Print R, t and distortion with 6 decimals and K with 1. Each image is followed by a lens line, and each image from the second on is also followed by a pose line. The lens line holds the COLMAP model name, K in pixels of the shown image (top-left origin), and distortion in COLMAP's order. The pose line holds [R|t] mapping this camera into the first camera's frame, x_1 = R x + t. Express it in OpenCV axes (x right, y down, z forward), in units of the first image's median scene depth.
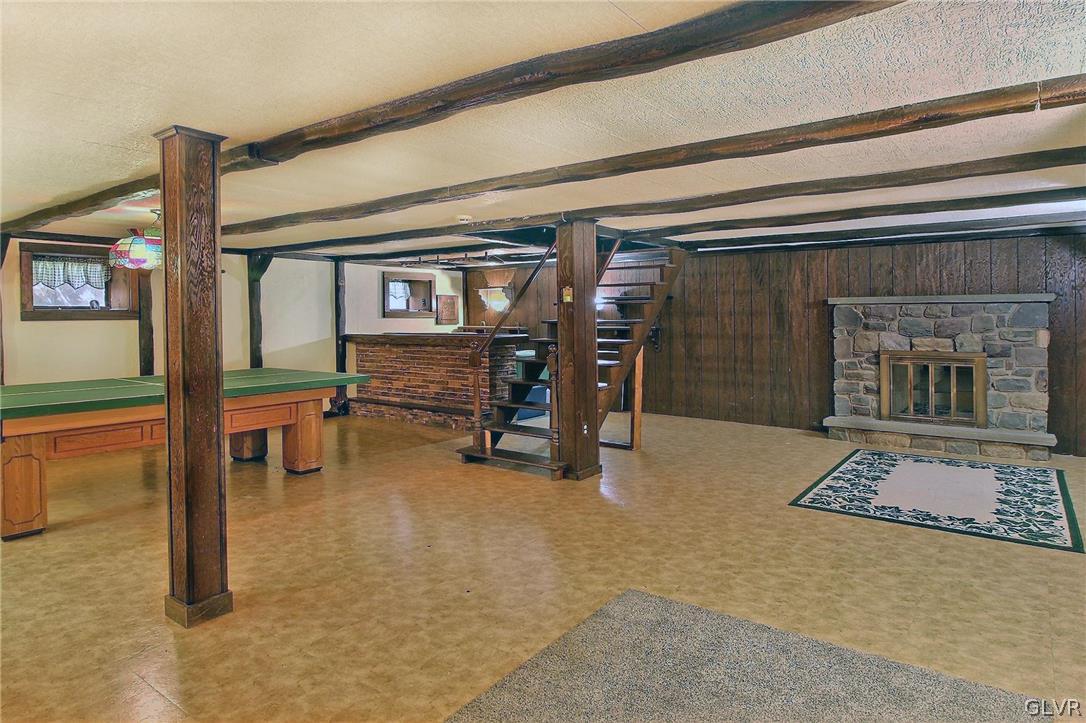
lens RADIAL K [[611.8, 0, 539.0], [0, 611.8, 319.8], [0, 0, 1]] dist [0.005985, 0.001632]
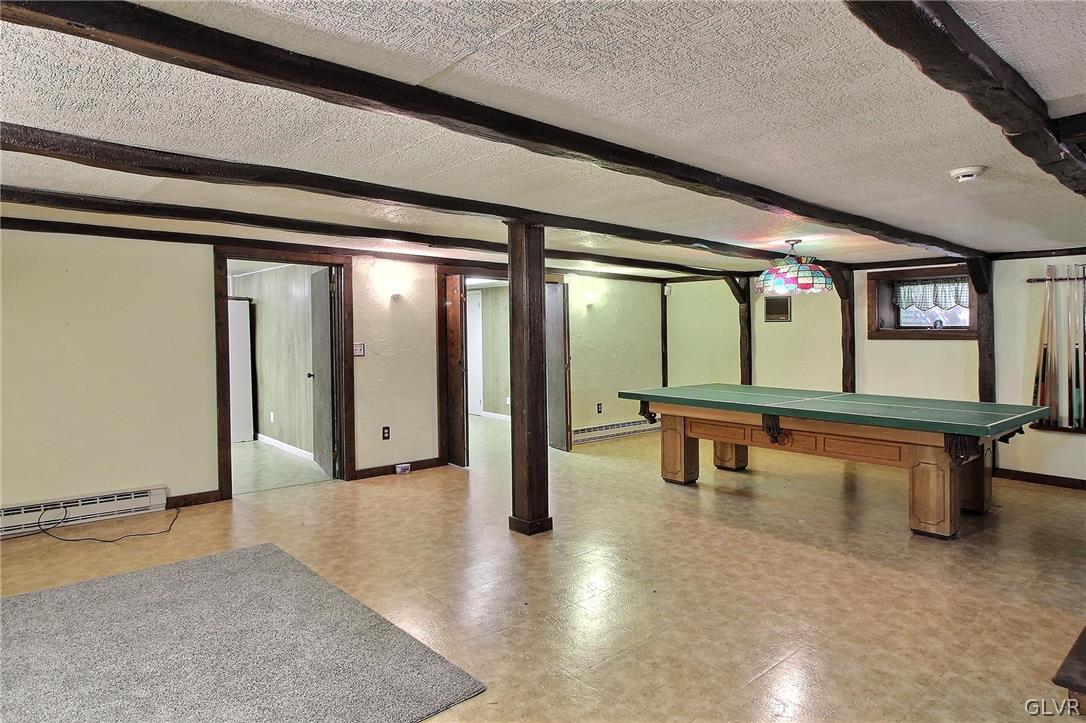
lens RADIAL K [[645.5, 0, 555.6], [0, 645.5, 351.0], [0, 0, 1]] dist [0.003762, -0.000357]
pose [[-0.161252, 0.027375, -0.986533, 1.082566], [-0.009834, 0.999521, 0.029342, -0.015753], [0.986864, 0.014433, -0.160906, 1.407813]]
